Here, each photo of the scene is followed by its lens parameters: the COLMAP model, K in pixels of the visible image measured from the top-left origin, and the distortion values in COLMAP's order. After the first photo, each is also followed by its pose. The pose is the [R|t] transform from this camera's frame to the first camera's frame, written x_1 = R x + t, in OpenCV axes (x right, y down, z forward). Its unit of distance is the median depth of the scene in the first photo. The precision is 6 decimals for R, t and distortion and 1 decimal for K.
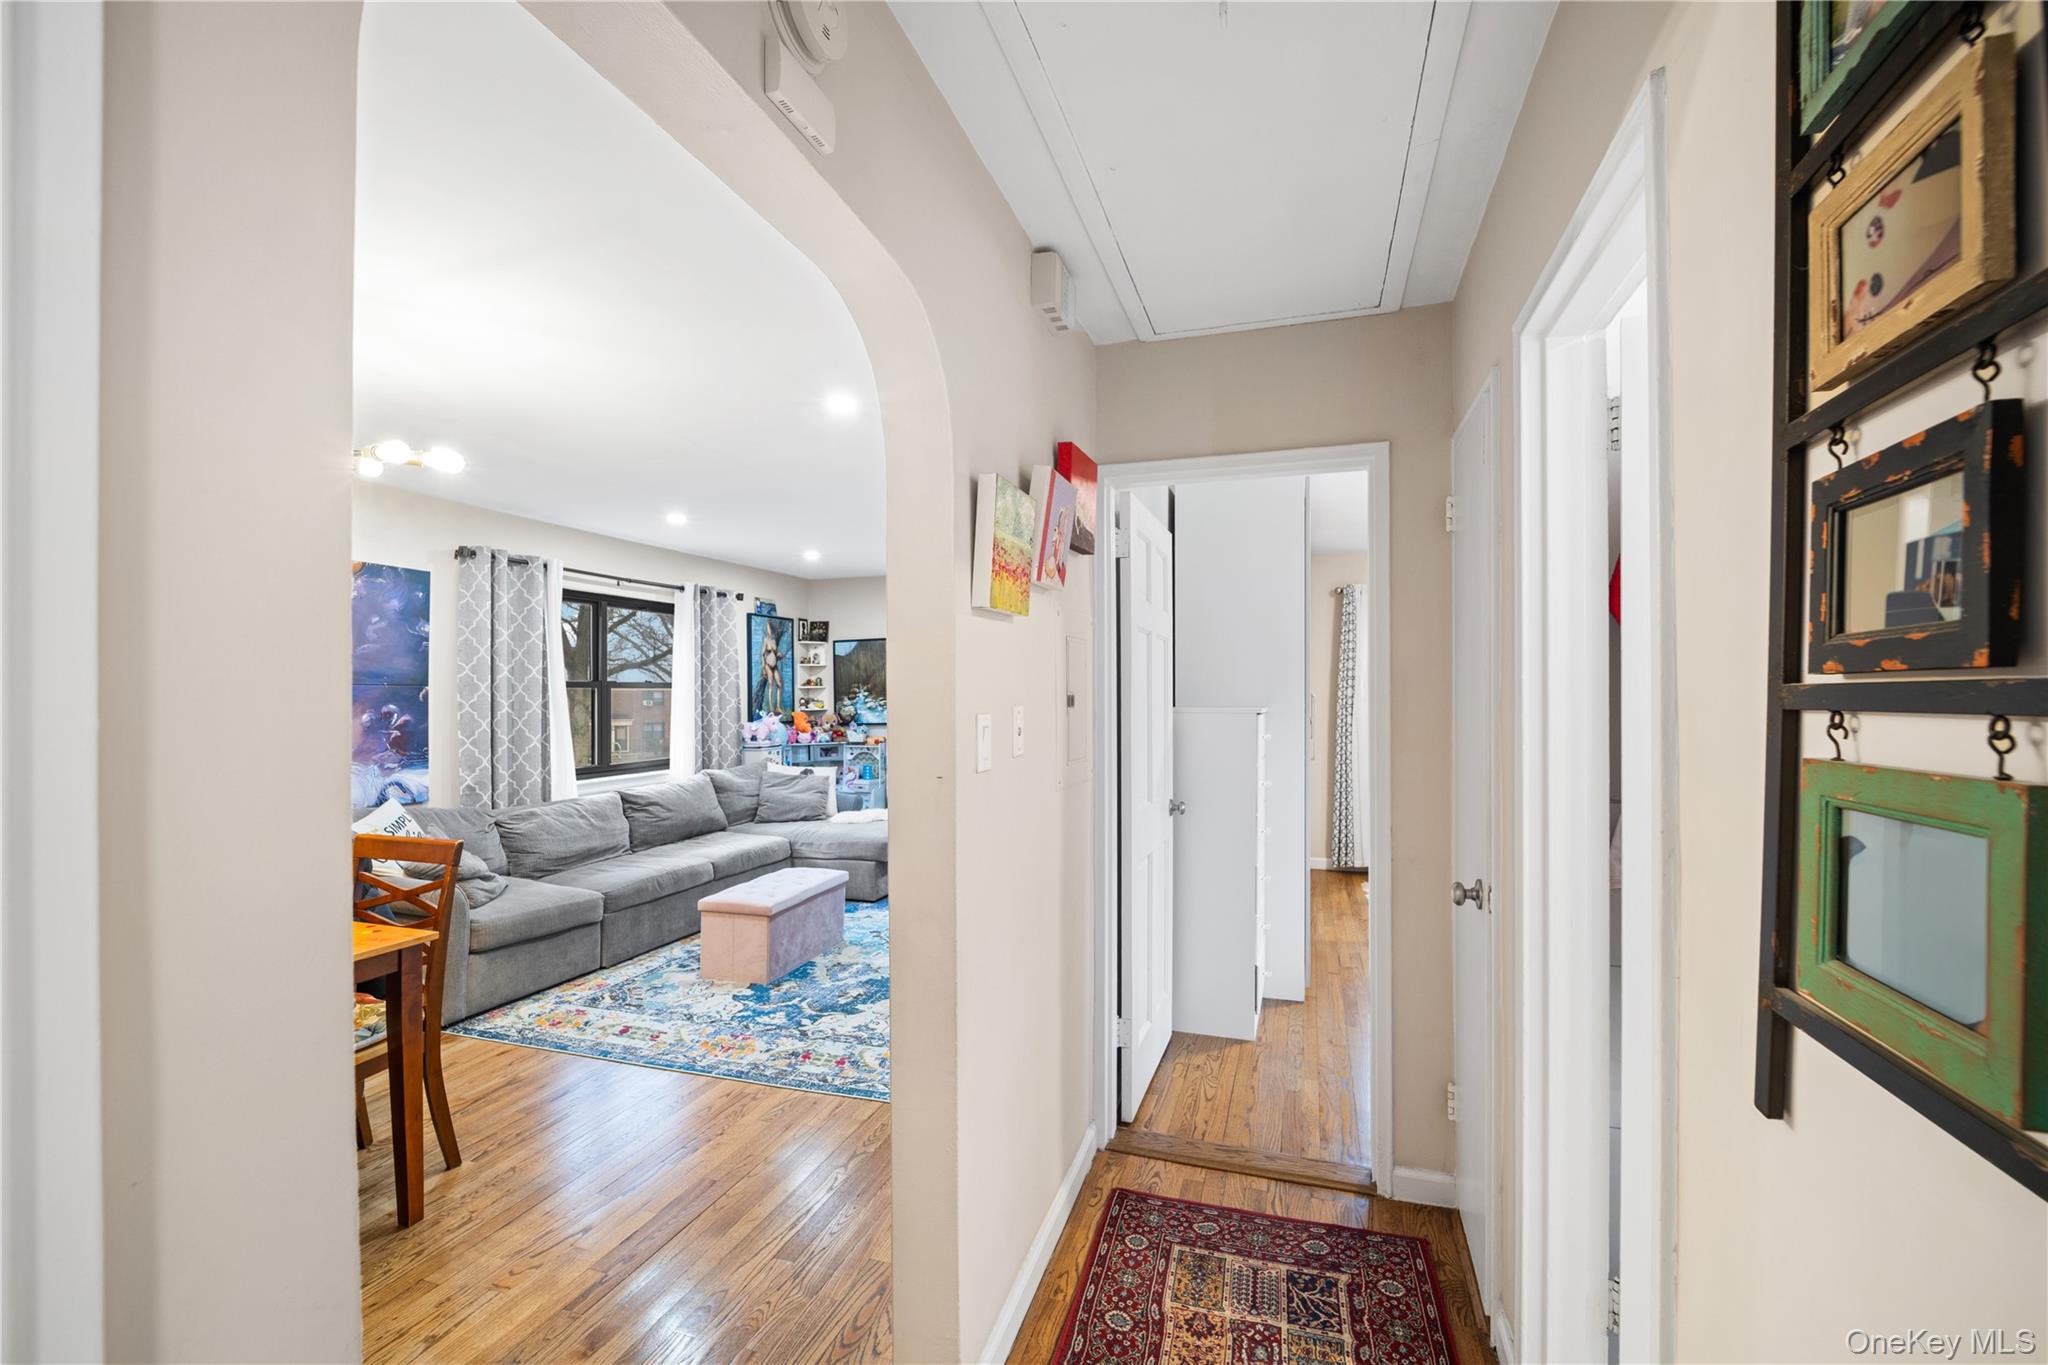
lens RADIAL K [[852.7, 0, 1030.8], [0, 852.7, 690.0], [0, 0, 1]] dist [-0.003154, -0.006825]
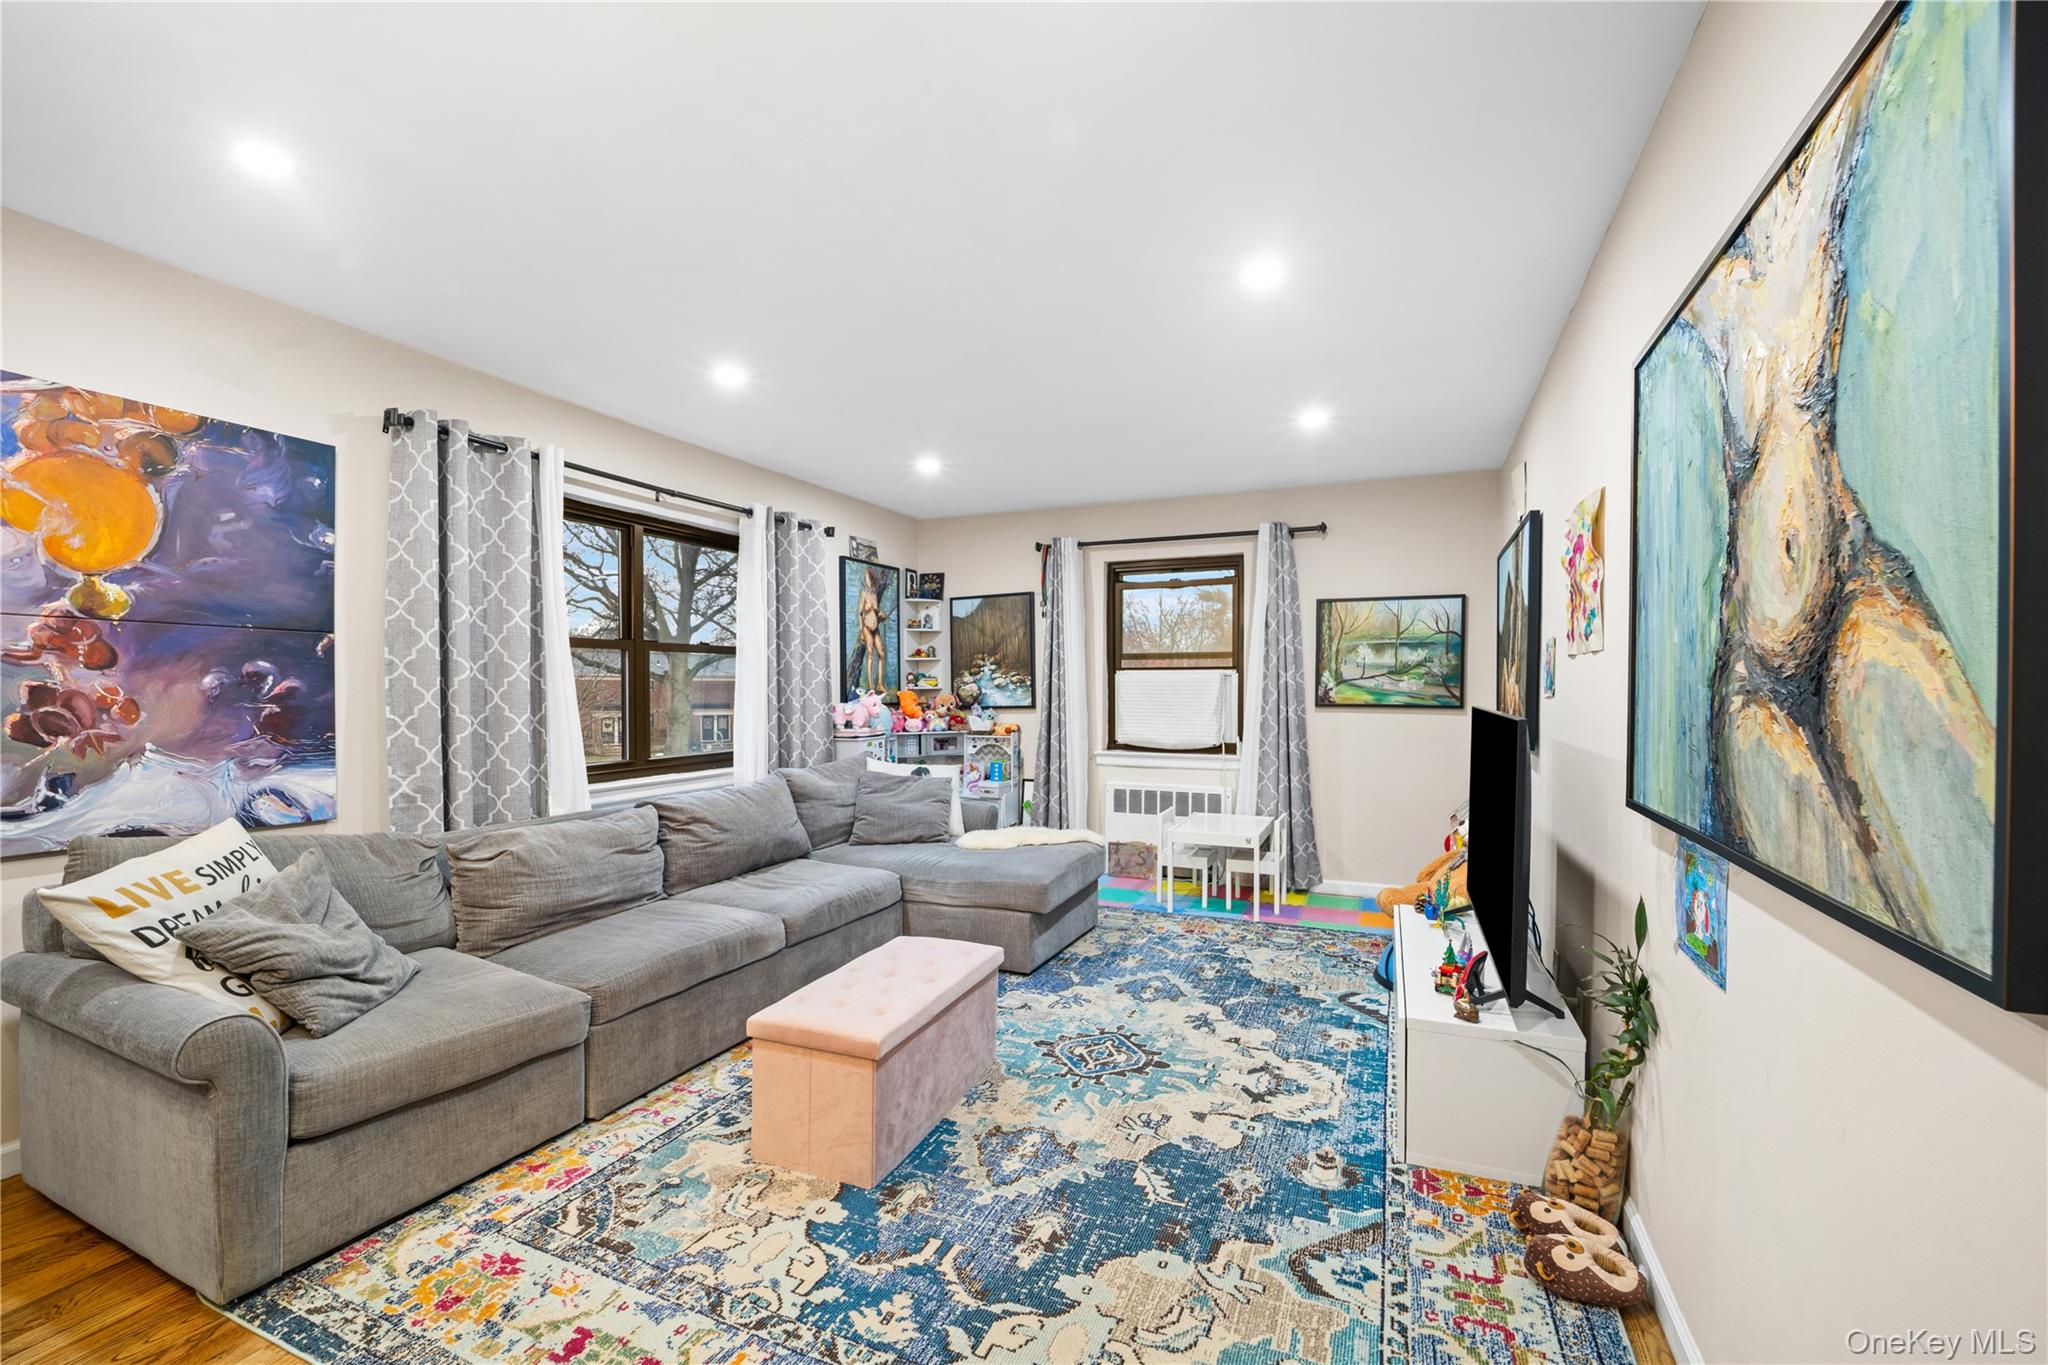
lens RADIAL K [[849.6, 0, 1031.5], [0, 849.6, 697.2], [0, 0, 1]] dist [-0.011482, -0.000360]
pose [[0.994599, 0.003452, -0.103734, -0.131180], [-0.001602, 0.999838, 0.017910, 0.028068], [0.103779, -0.017647, 0.994444, 0.410545]]
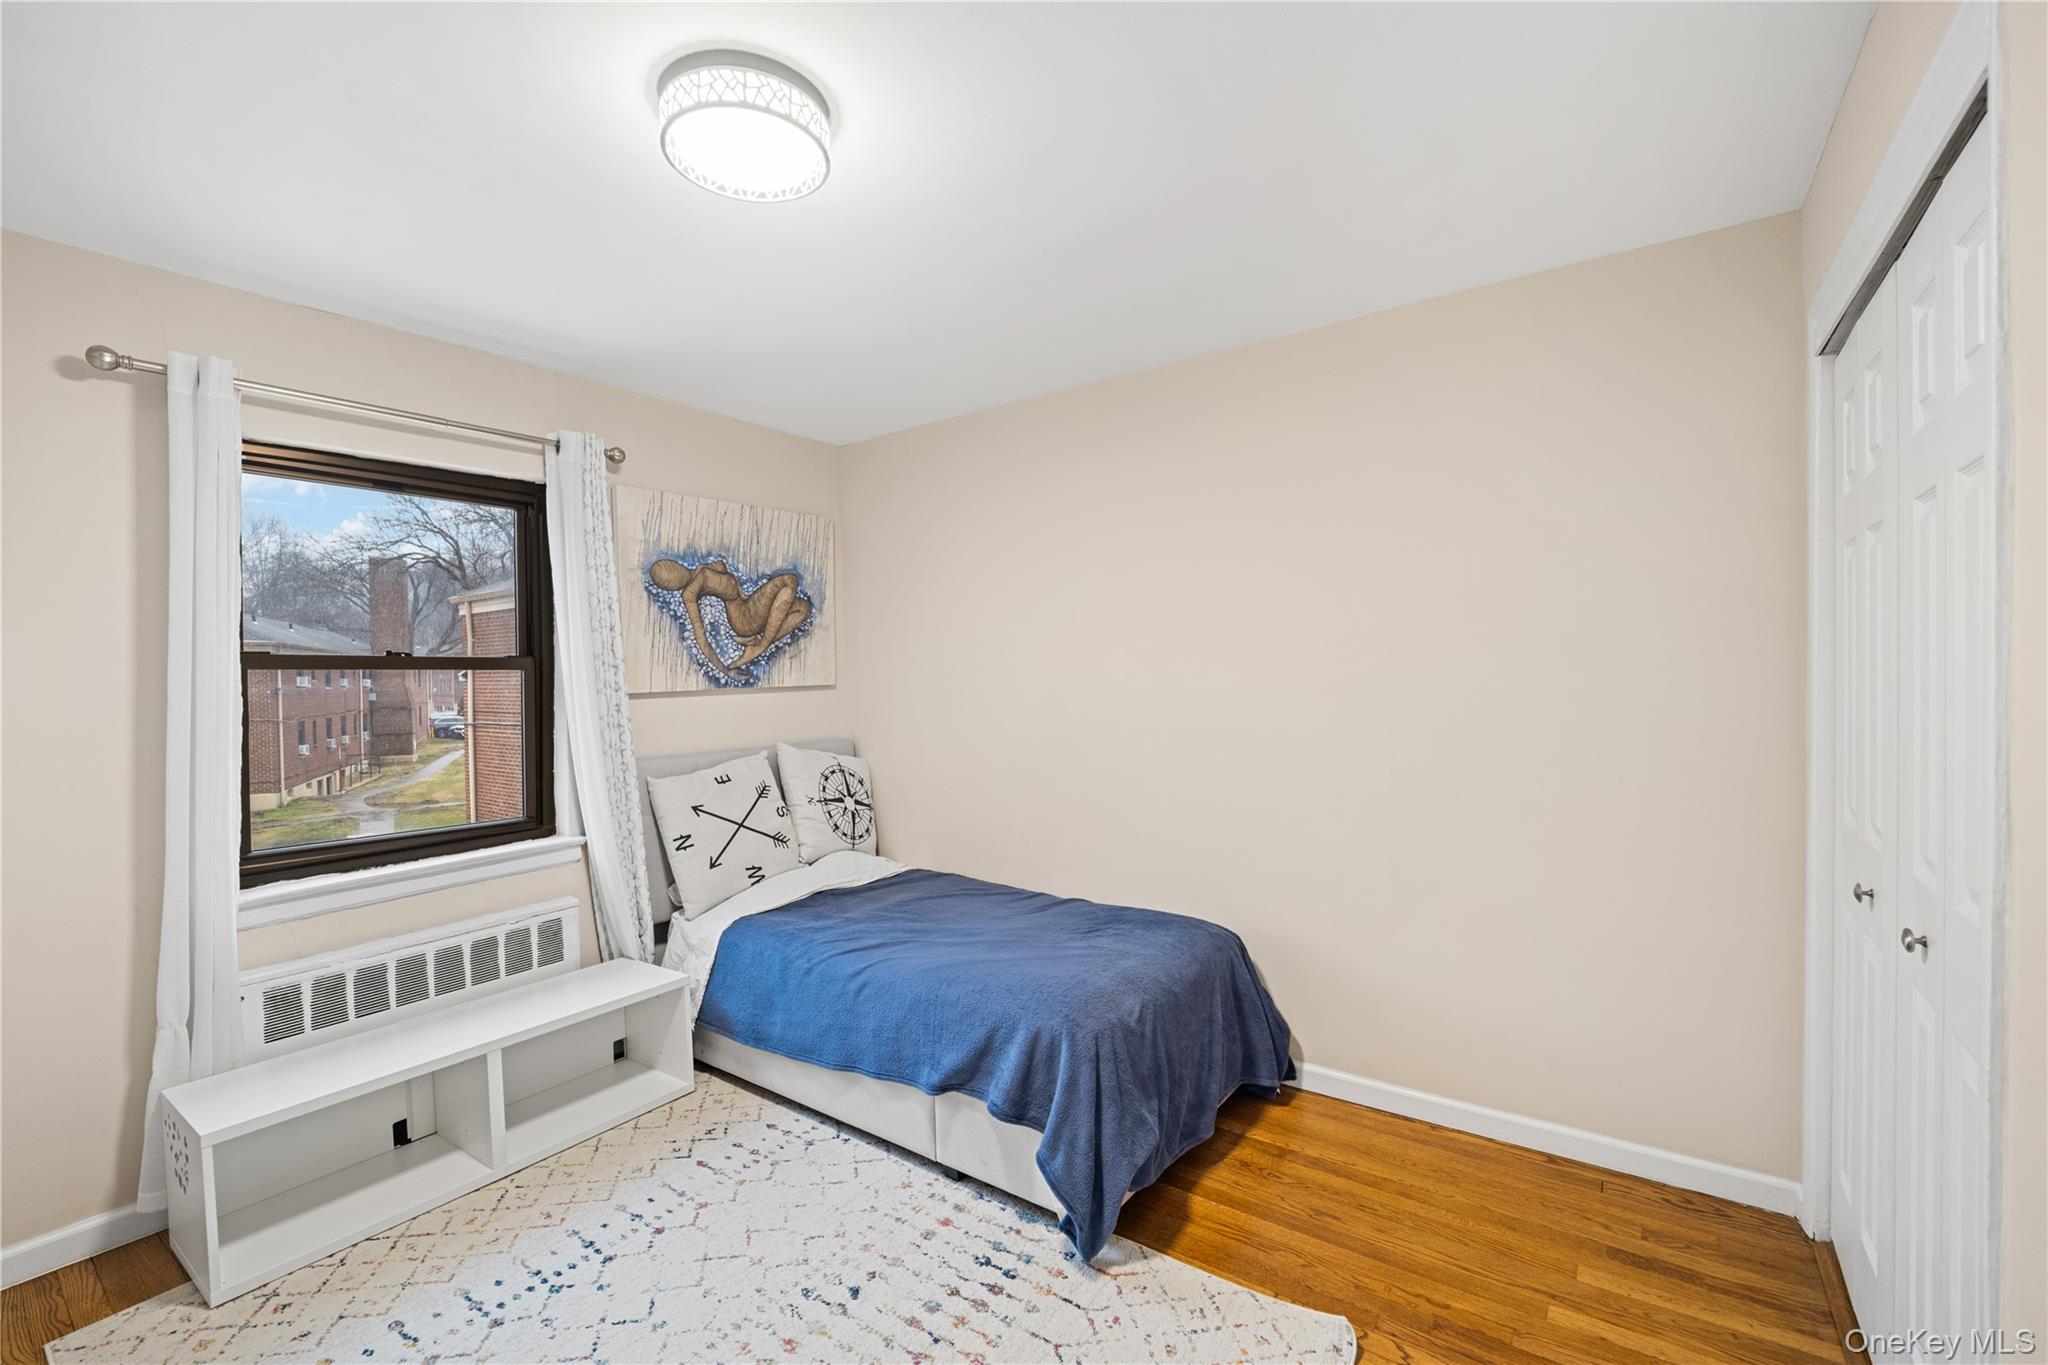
lens RADIAL K [[852.7, 0, 1030.8], [0, 852.7, 690.0], [0, 0, 1]] dist [-0.003154, -0.006825]
pose [[0.304515, -0.020040, 0.952297, -0.439023], [0.011933, 0.999780, 0.017224, 0.007296], [-0.952433, 0.006118, 0.304687, 1.020933]]
